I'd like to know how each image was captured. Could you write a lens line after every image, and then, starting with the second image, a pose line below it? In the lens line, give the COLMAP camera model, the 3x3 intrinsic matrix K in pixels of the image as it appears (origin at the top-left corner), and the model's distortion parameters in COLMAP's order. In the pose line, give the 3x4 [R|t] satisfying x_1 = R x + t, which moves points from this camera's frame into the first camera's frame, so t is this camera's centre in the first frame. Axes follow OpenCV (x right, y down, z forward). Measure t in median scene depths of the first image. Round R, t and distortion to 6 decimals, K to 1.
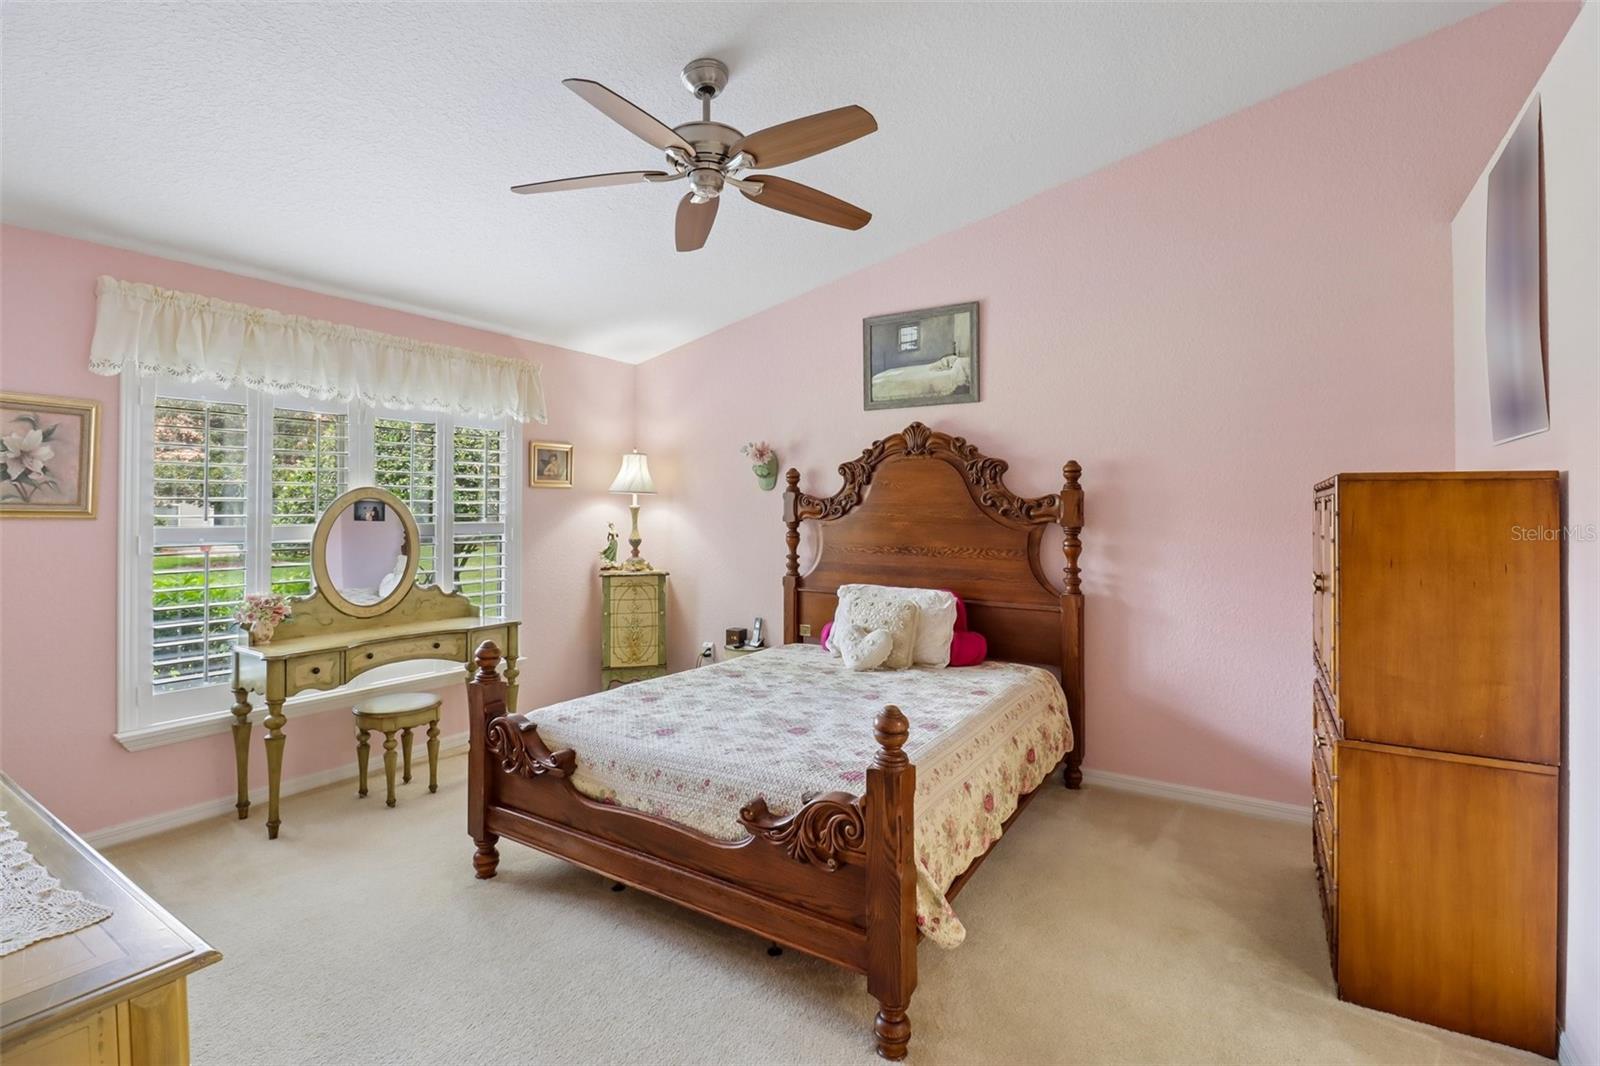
lens RADIAL K [[744.9, 0, 798.9], [0, 744.9, 508.5], [0, 0, 1]] dist [0.001141, -0.014937]
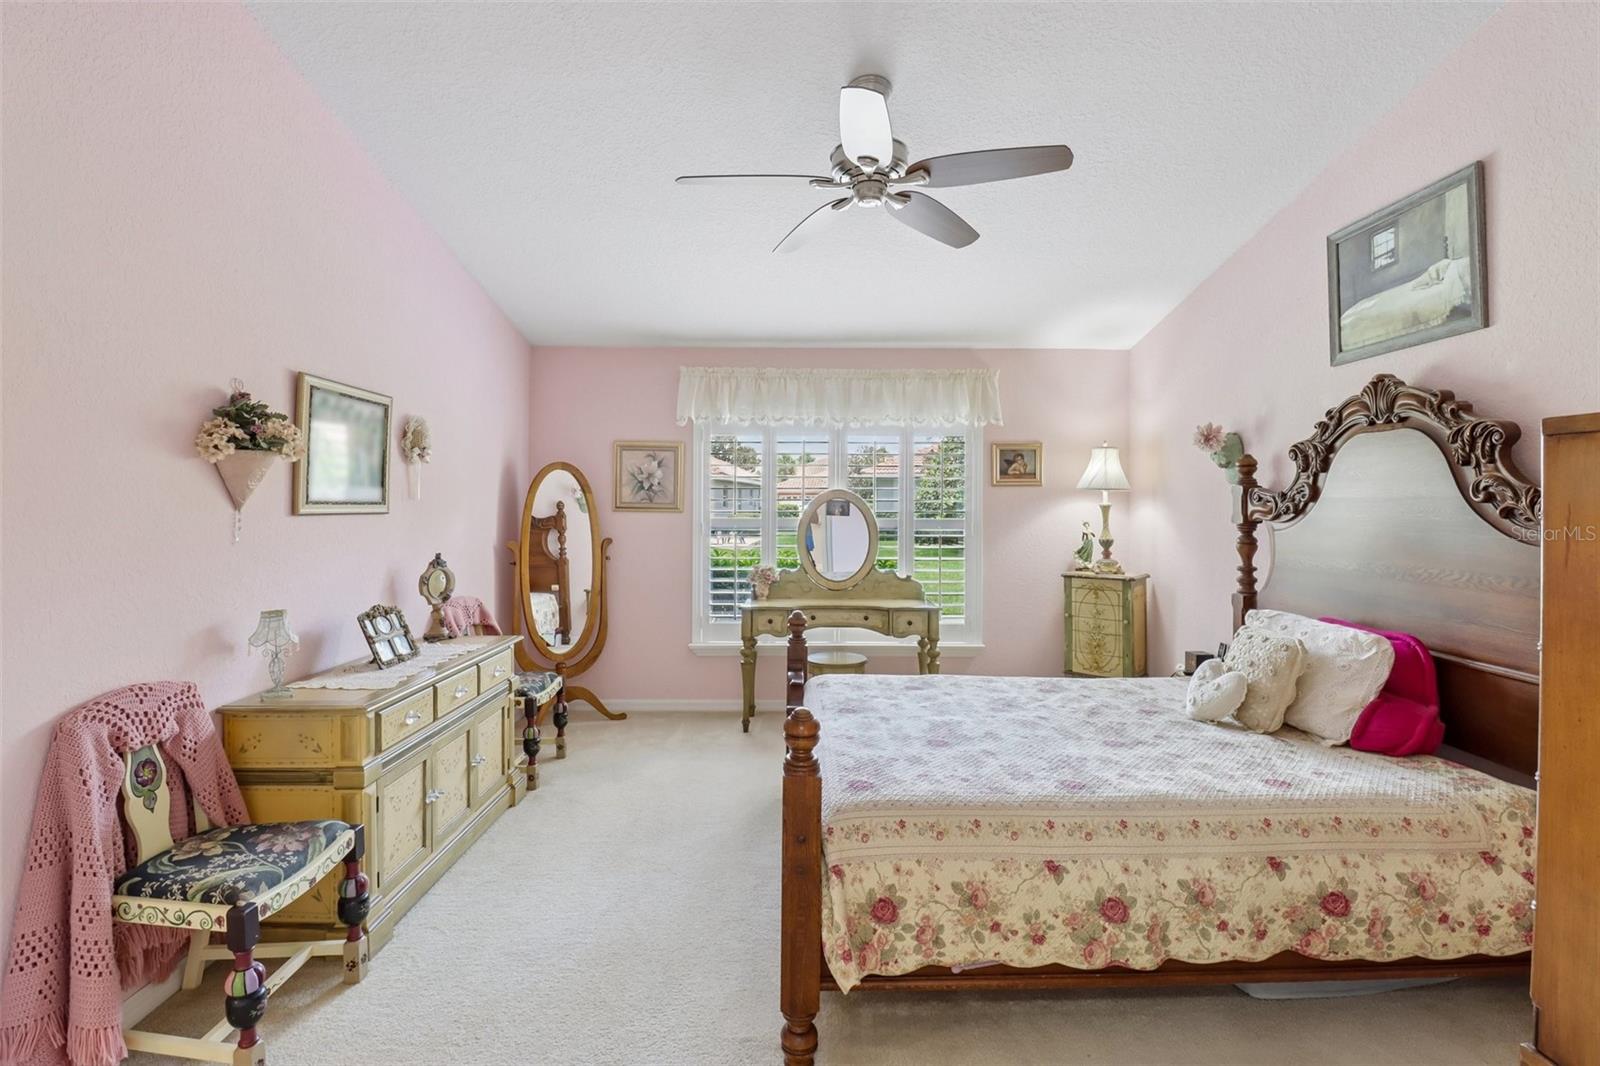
lens RADIAL K [[744.9, 0, 798.9], [0, 744.9, 508.5], [0, 0, 1]] dist [0.001141, -0.014937]
pose [[0.544111, 0.002327, -0.839010, 0.425155], [-0.000930, 0.999997, 0.002171, 0.001094], [0.839013, -0.000401, 0.544111, 0.211819]]
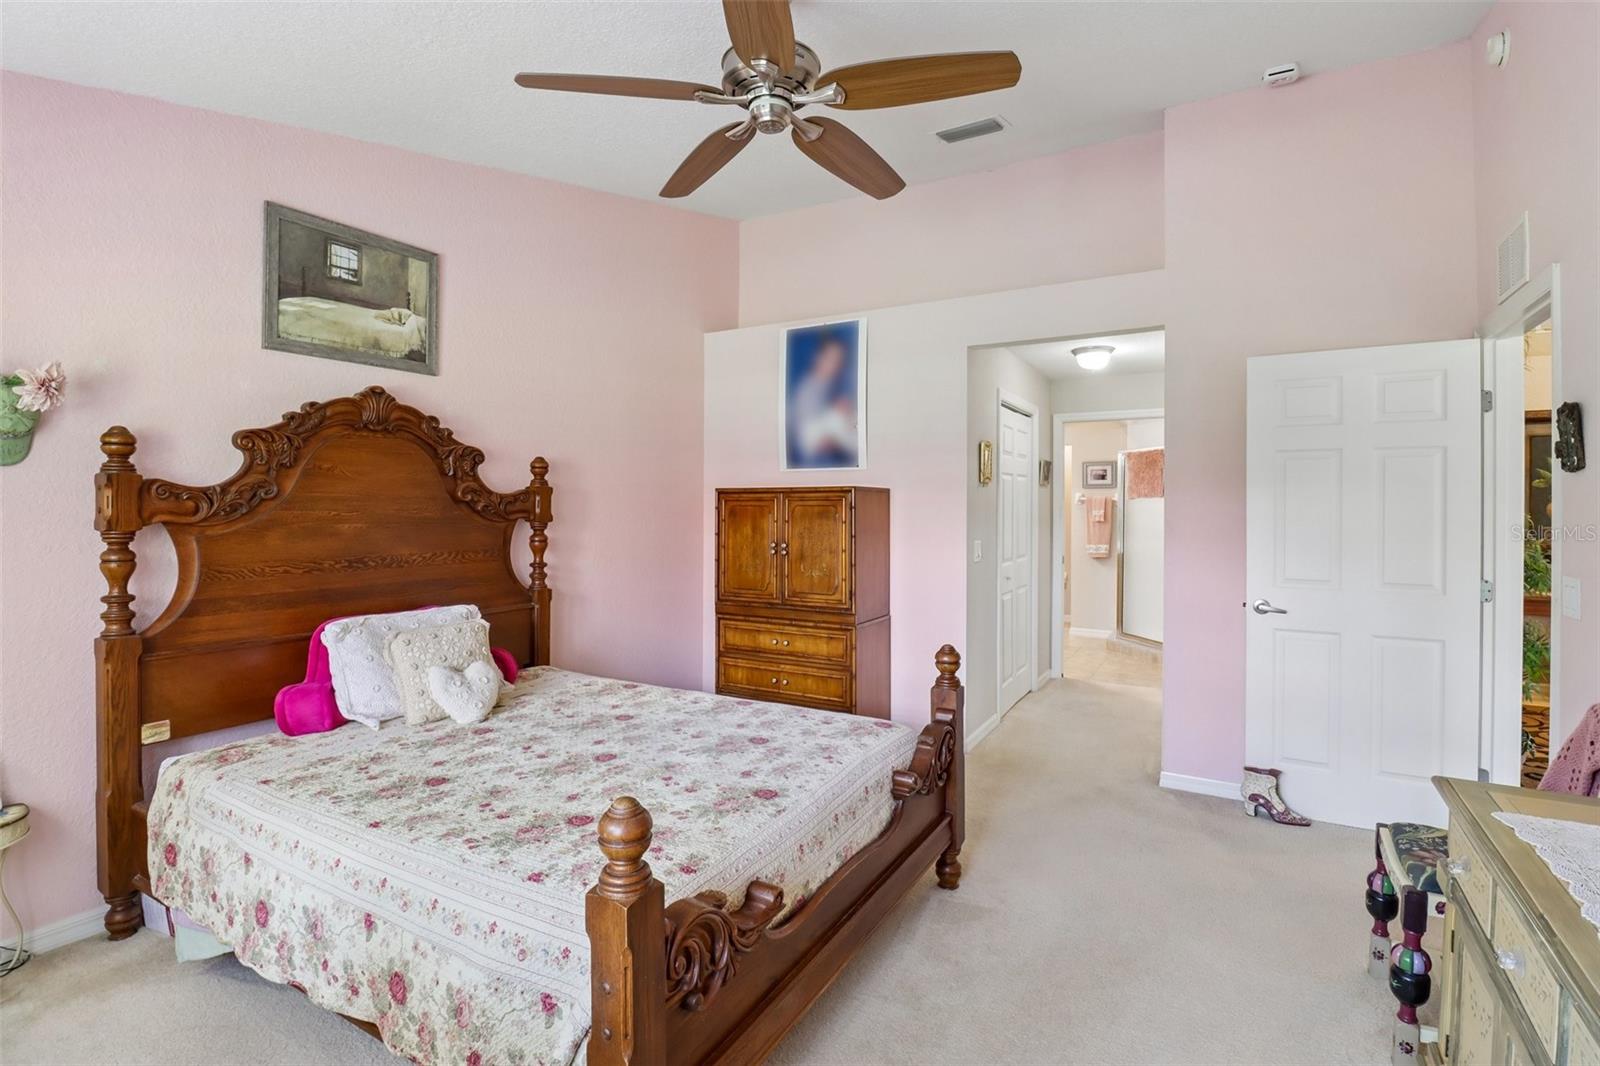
lens RADIAL K [[744.9, 0, 798.9], [0, 744.9, 508.5], [0, 0, 1]] dist [0.001141, -0.014937]
pose [[-0.040184, -0.010104, 0.999141, -0.587301], [-0.003270, 0.999945, 0.009981, -0.004643], [-0.999187, -0.002867, -0.040214, 0.610772]]
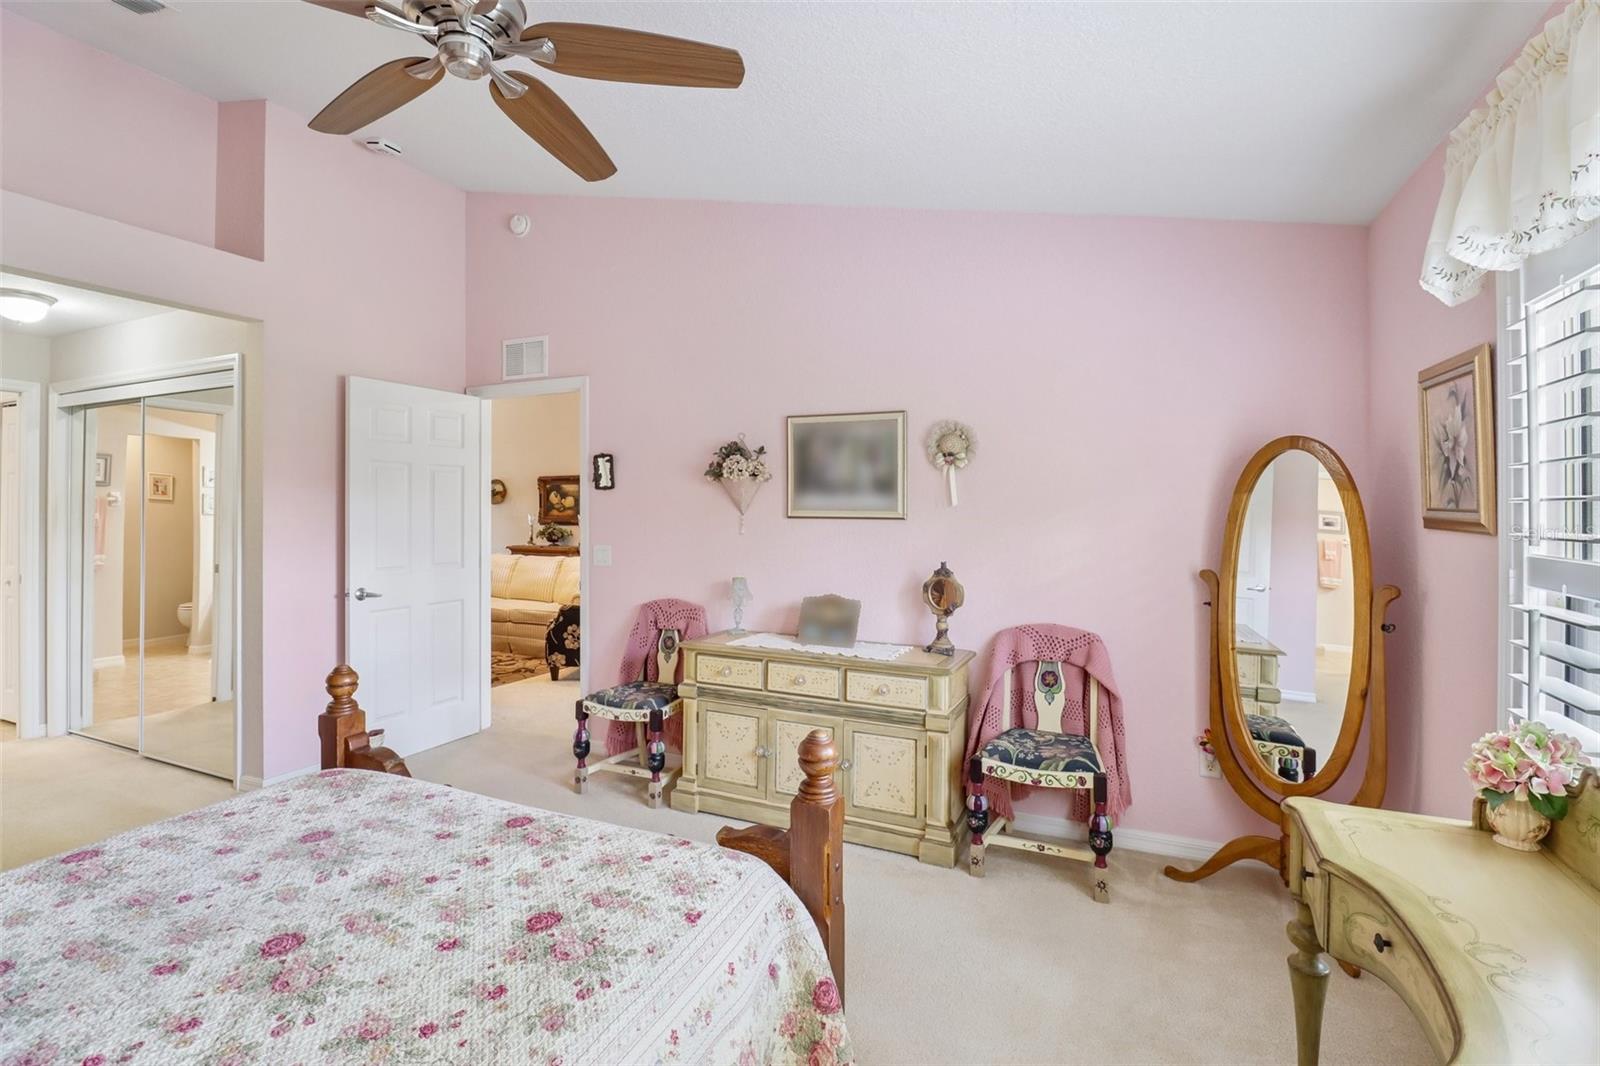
lens RADIAL K [[744.9, 0, 798.9], [0, 744.9, 508.5], [0, 0, 1]] dist [0.001141, -0.014937]
pose [[-0.989720, -0.008027, -0.142794, -0.208857], [-0.008103, 0.999967, -0.000048, -0.002584], [0.142790, 0.001110, -0.989752, 1.070620]]
